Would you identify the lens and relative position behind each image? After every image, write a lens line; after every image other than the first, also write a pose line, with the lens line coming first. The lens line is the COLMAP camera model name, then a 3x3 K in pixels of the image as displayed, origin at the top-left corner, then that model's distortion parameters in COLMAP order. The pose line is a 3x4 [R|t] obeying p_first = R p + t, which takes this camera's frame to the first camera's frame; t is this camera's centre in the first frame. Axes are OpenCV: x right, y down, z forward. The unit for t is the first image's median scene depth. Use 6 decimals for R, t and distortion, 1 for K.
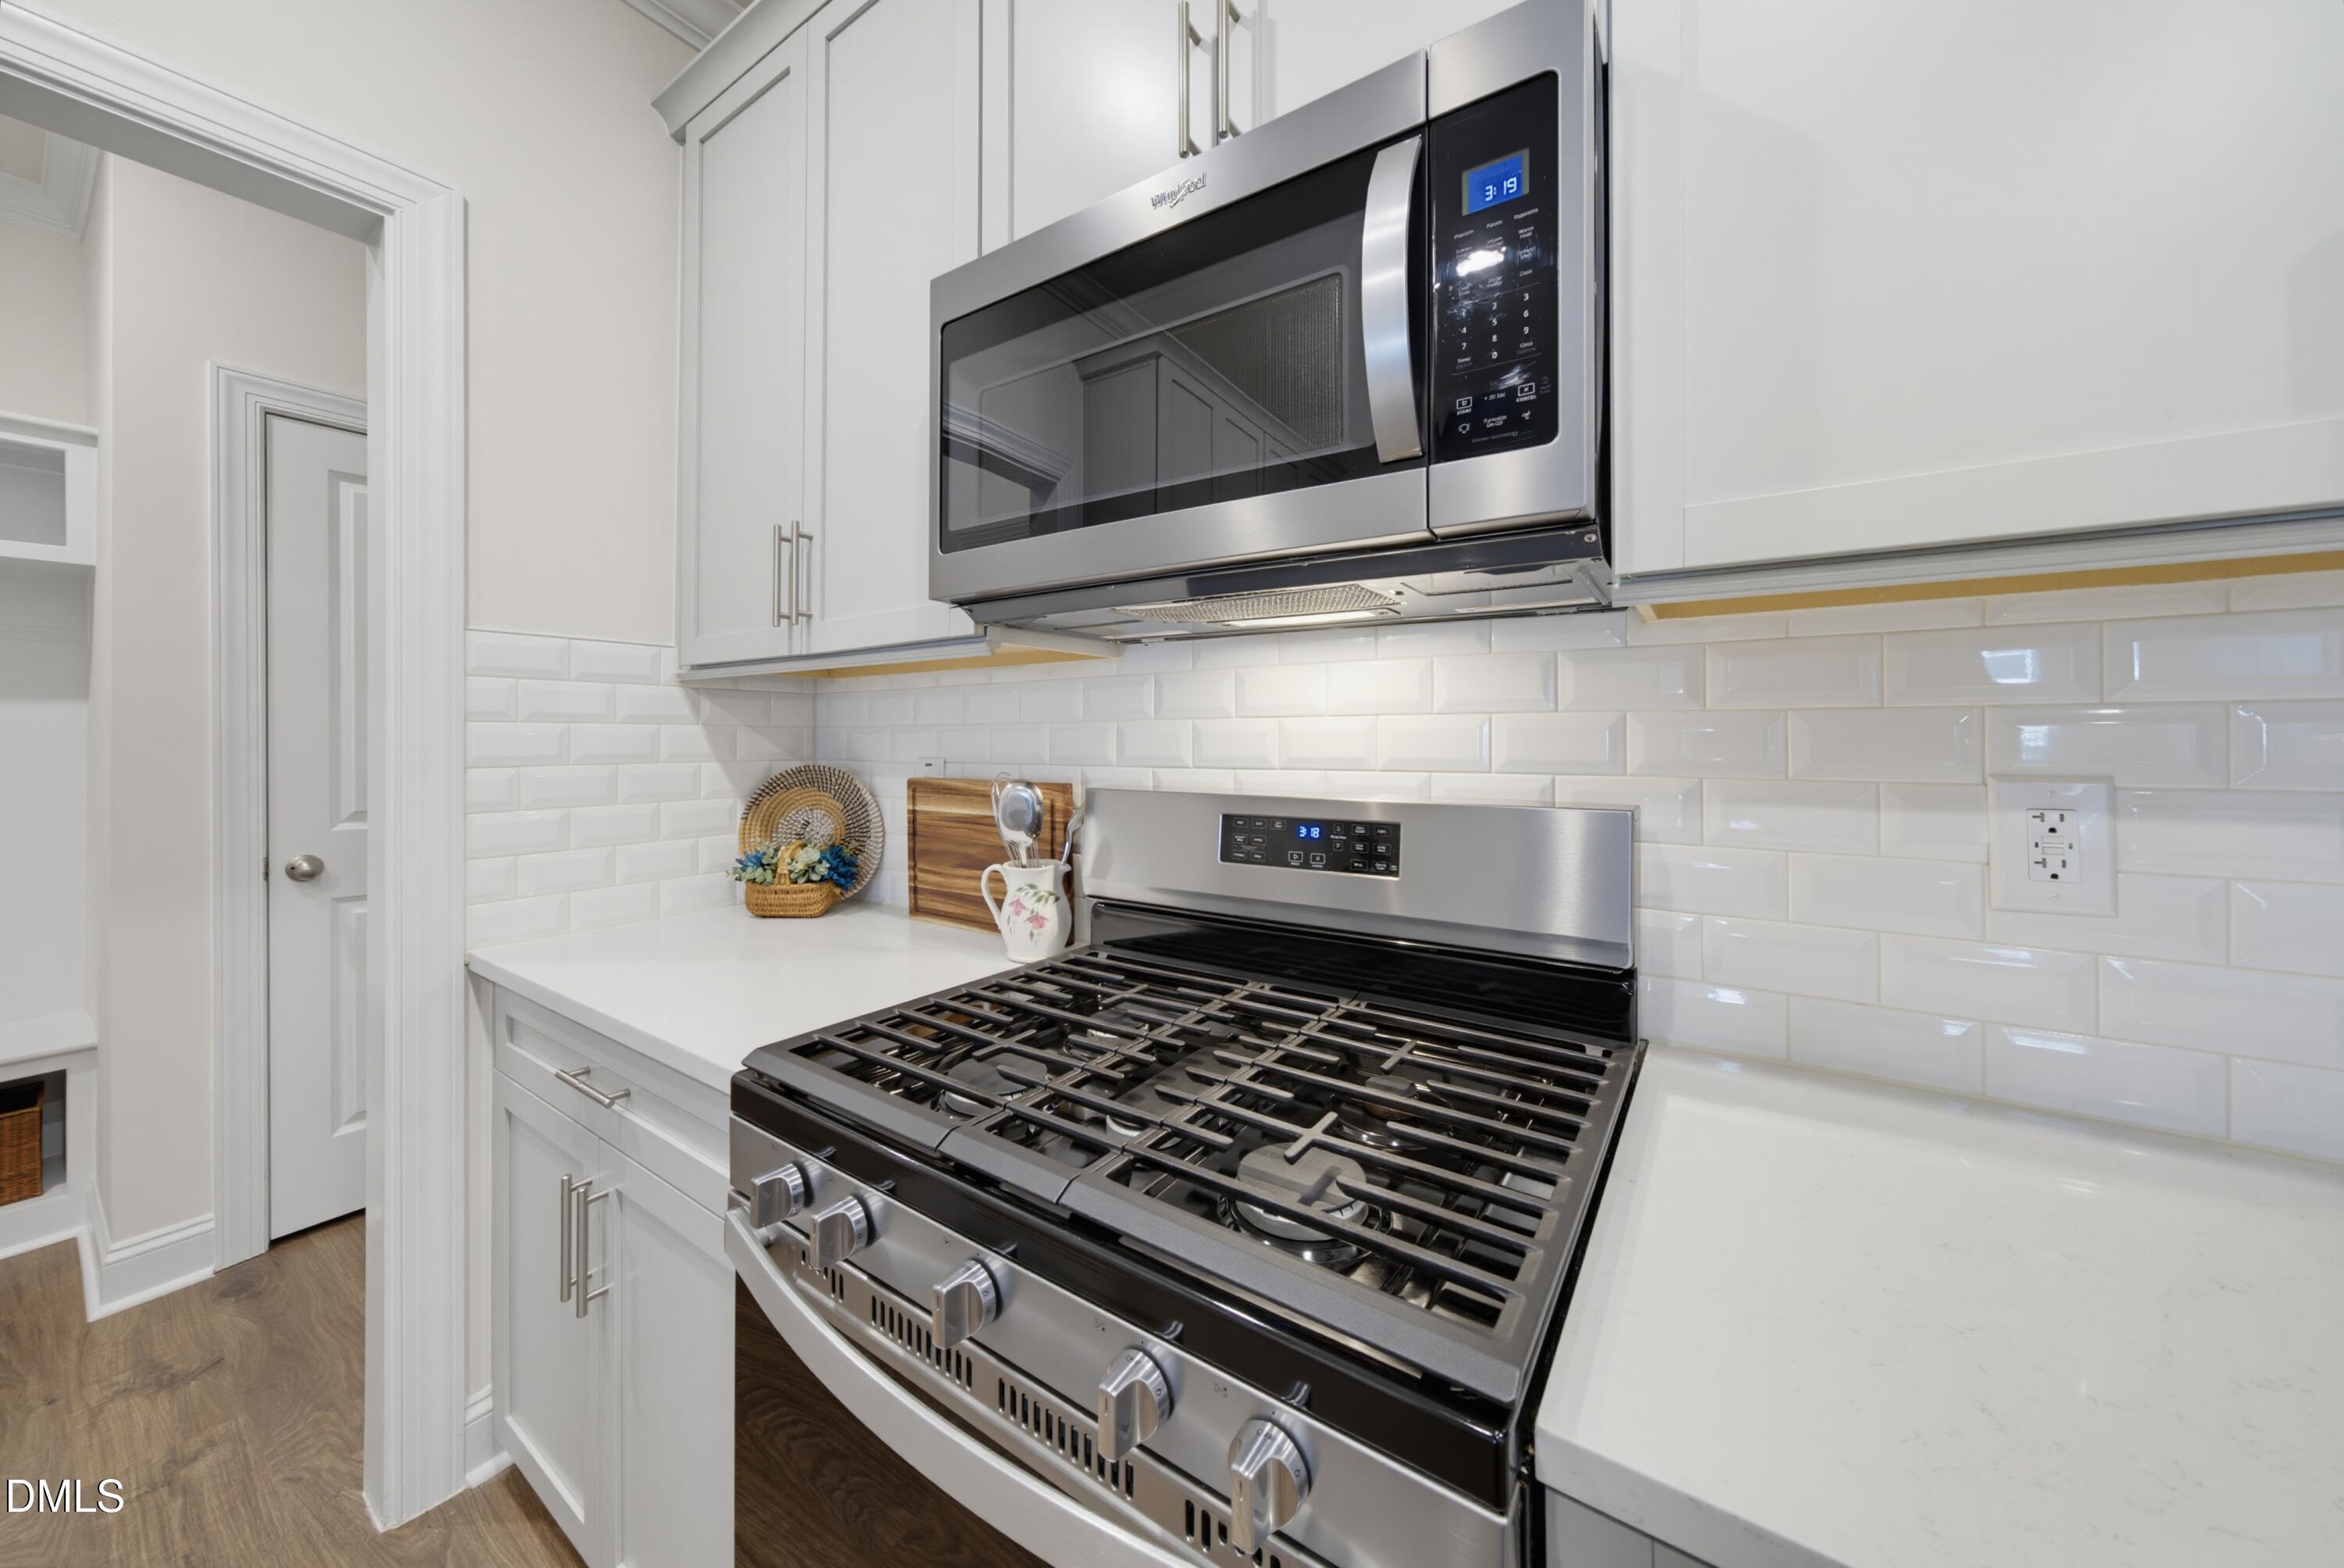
lens RADIAL K [[818.1, 0, 1157.6], [0, 818.1, 734.4], [0, 0, 1]] dist [0.000965, 0.000491]
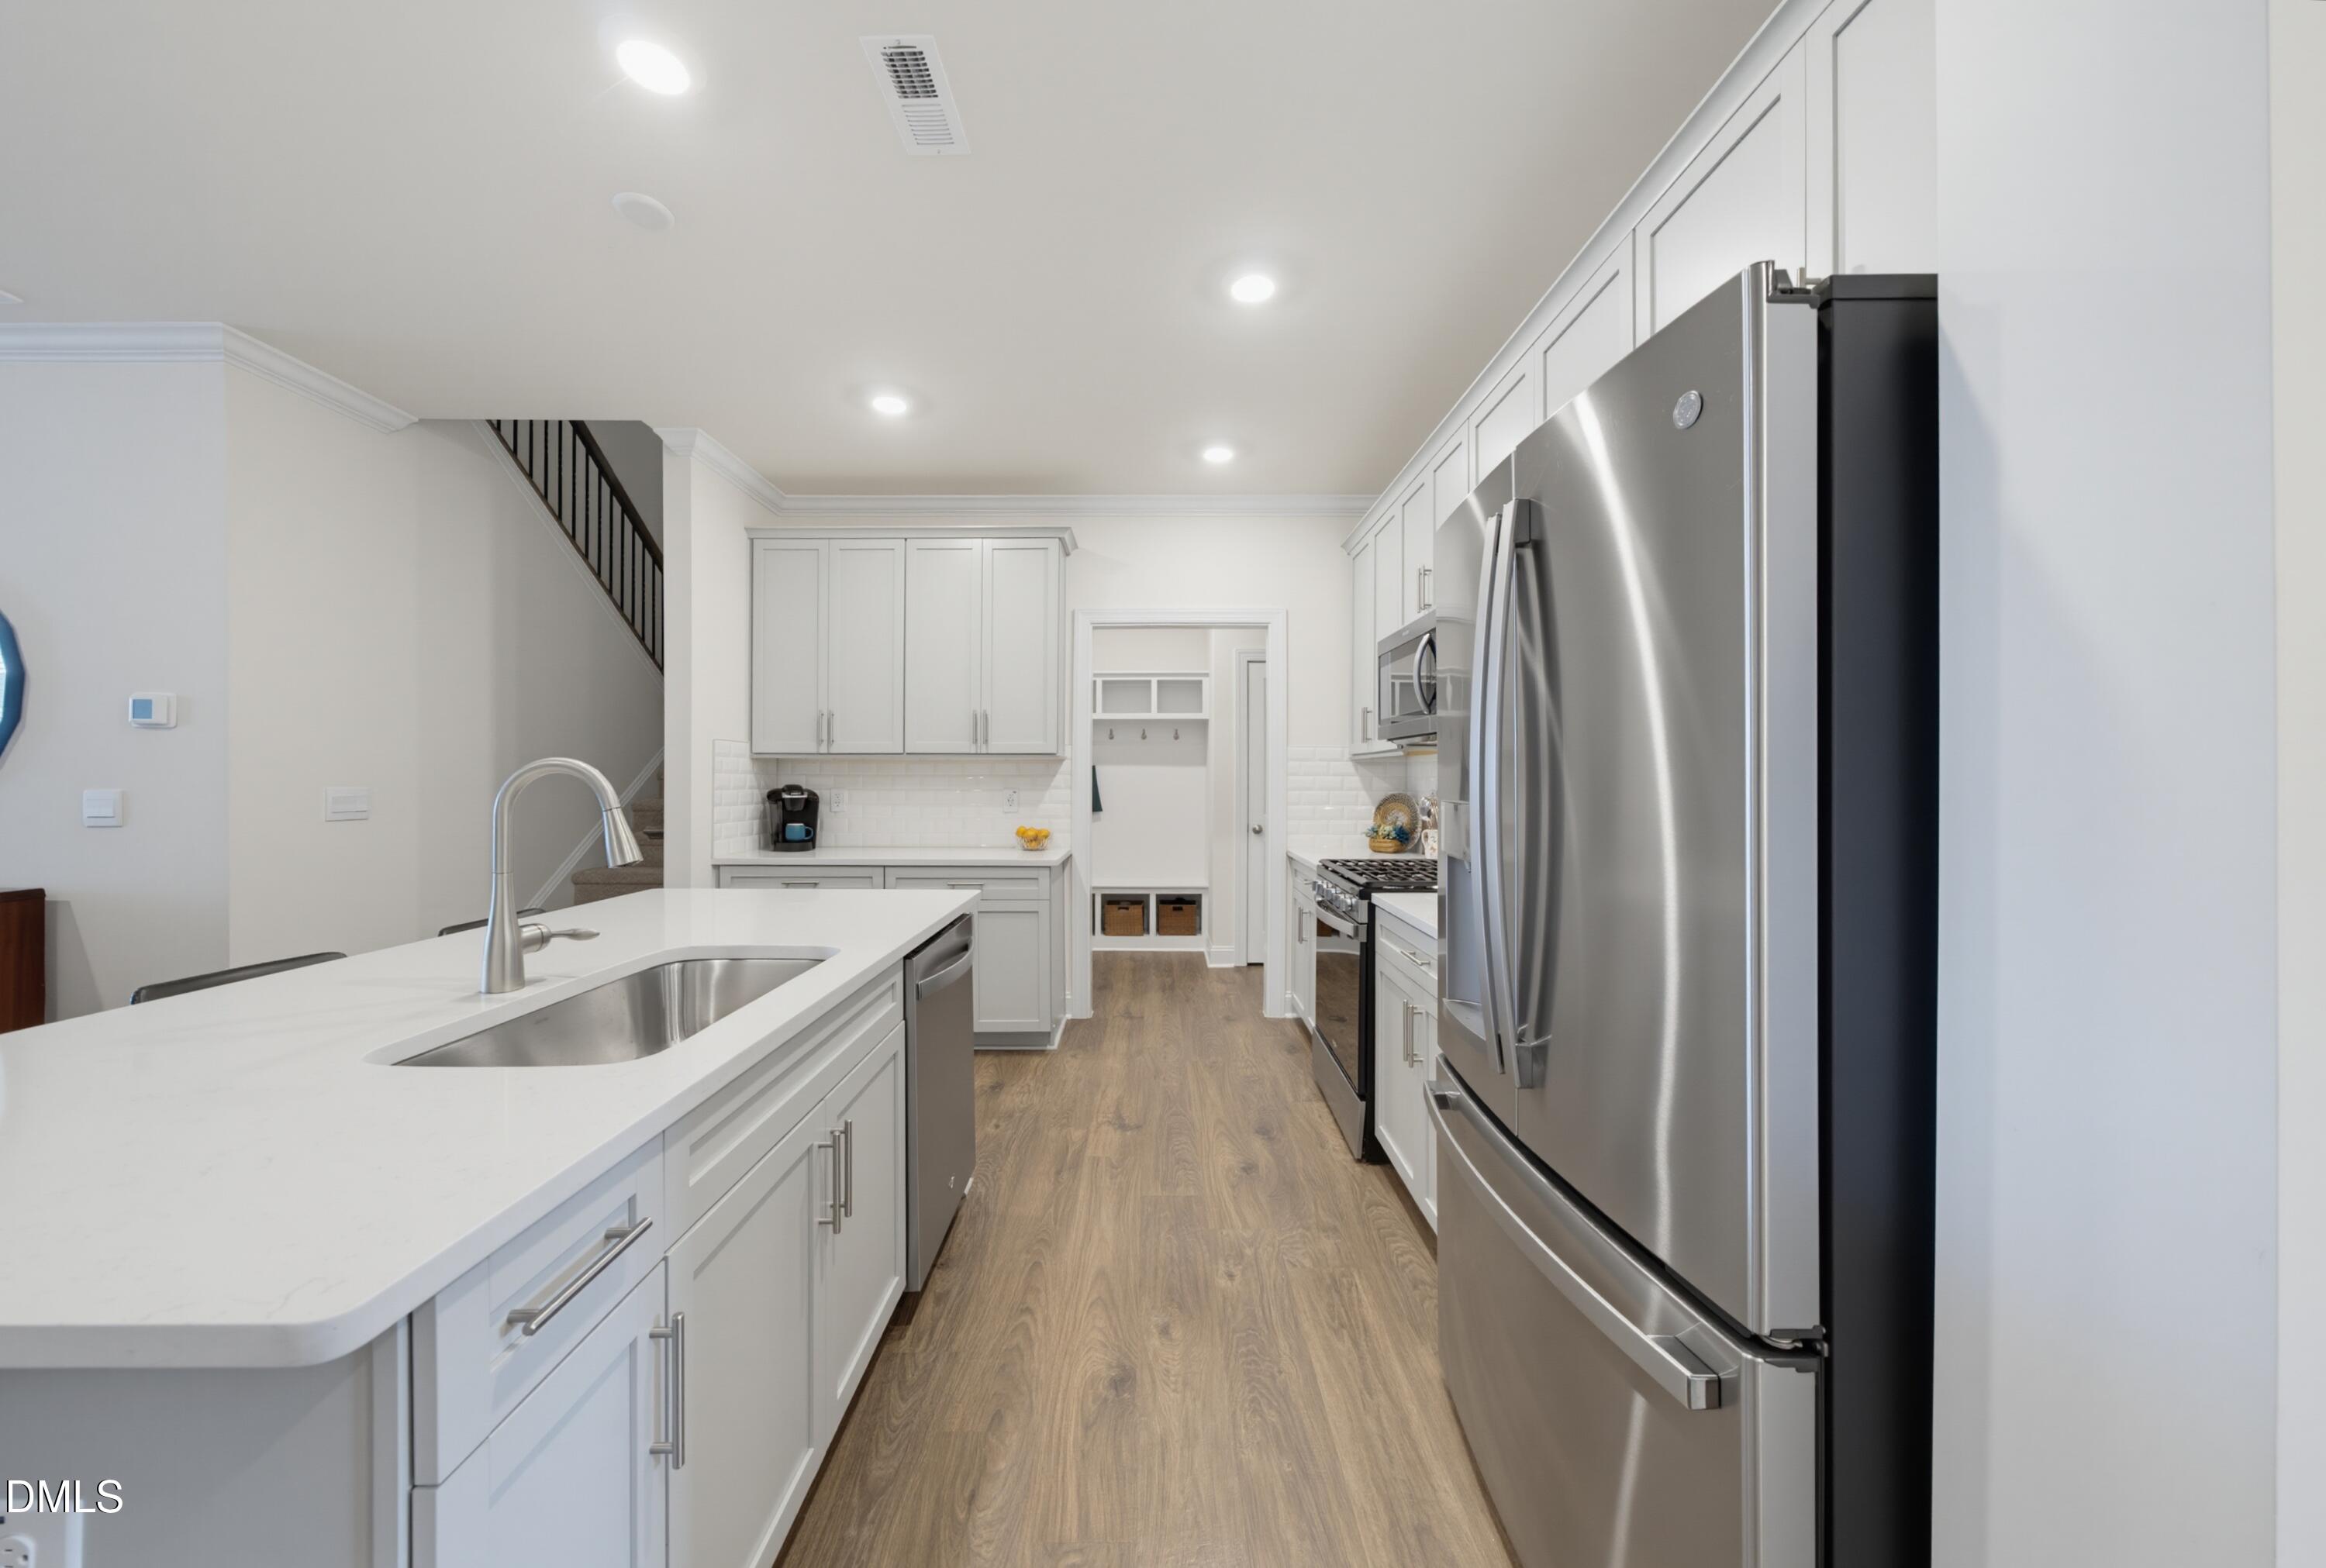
lens RADIAL K [[811.7, 0, 1158.6], [0, 811.7, 779.1], [0, 0, 1]] dist [0.000965, 0.000491]
pose [[0.578027, 0.003975, -0.816008, 1.703043], [-0.003015, 0.999992, 0.002736, -0.012172], [0.816012, 0.000879, 0.578034, -1.446815]]
